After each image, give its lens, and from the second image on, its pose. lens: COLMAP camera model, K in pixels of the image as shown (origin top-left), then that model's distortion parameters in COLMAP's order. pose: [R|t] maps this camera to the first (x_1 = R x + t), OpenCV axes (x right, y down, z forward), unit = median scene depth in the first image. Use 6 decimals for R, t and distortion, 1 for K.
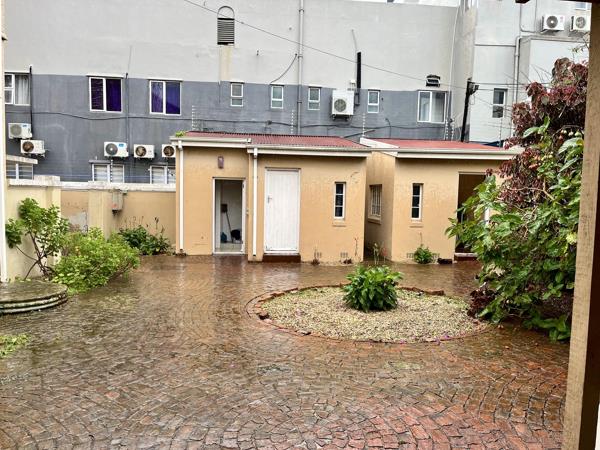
lens RADIAL K [[451.9, 0, 300.0], [0, 451.9, 225.0], [0, 0, 1]] dist [-0.000496, -0.005006]
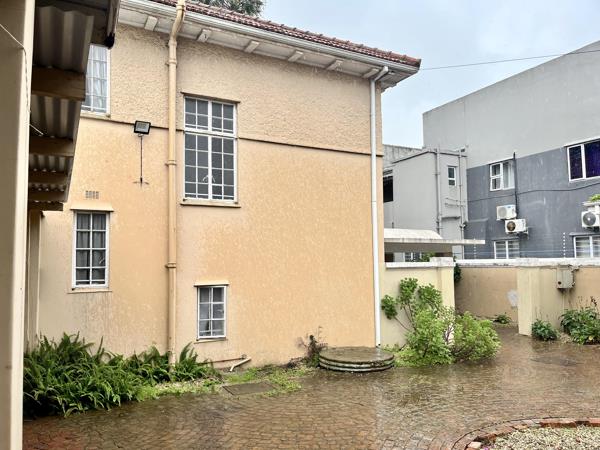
lens RADIAL K [[451.9, 0, 300.0], [0, 451.9, 225.0], [0, 0, 1]] dist [-0.000496, -0.005006]
pose [[0.372505, -0.103112, -0.922284, 0.195687], [-0.044116, 0.990717, -0.128581, -0.015518], [0.926981, 0.088584, 0.364498, 0.140965]]
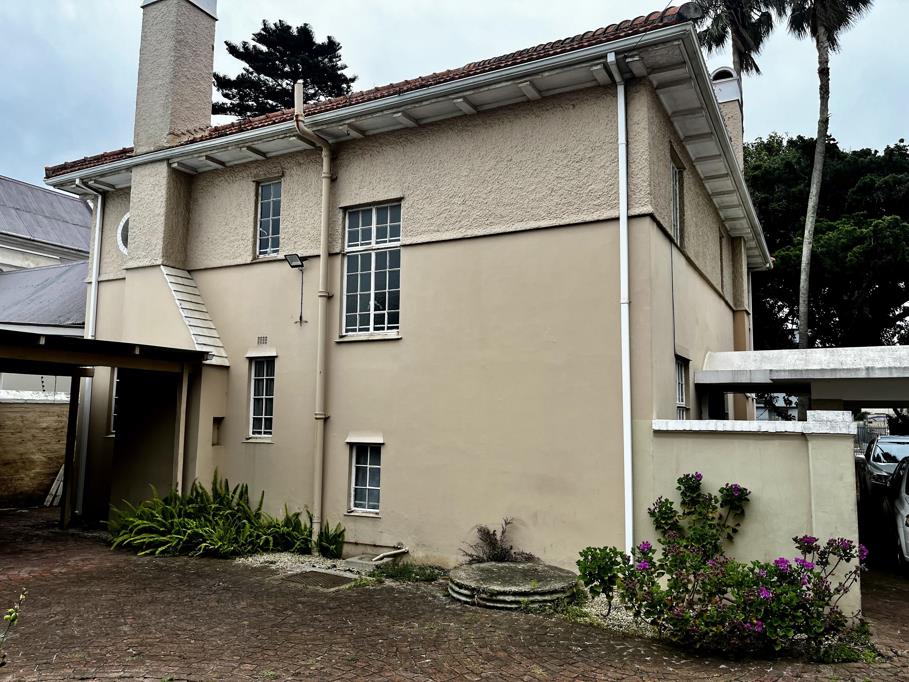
lens RADIAL K [[702.3, 0, 453.5], [0, 702.3, 325.6], [0, 0, 1]] dist [0.035443, -0.000613]
pose [[-0.563809, -0.139883, -0.813973, 0.157690], [-0.081540, 0.990165, -0.113682, -0.044115], [0.821870, 0.002276, -0.569671, 0.606080]]
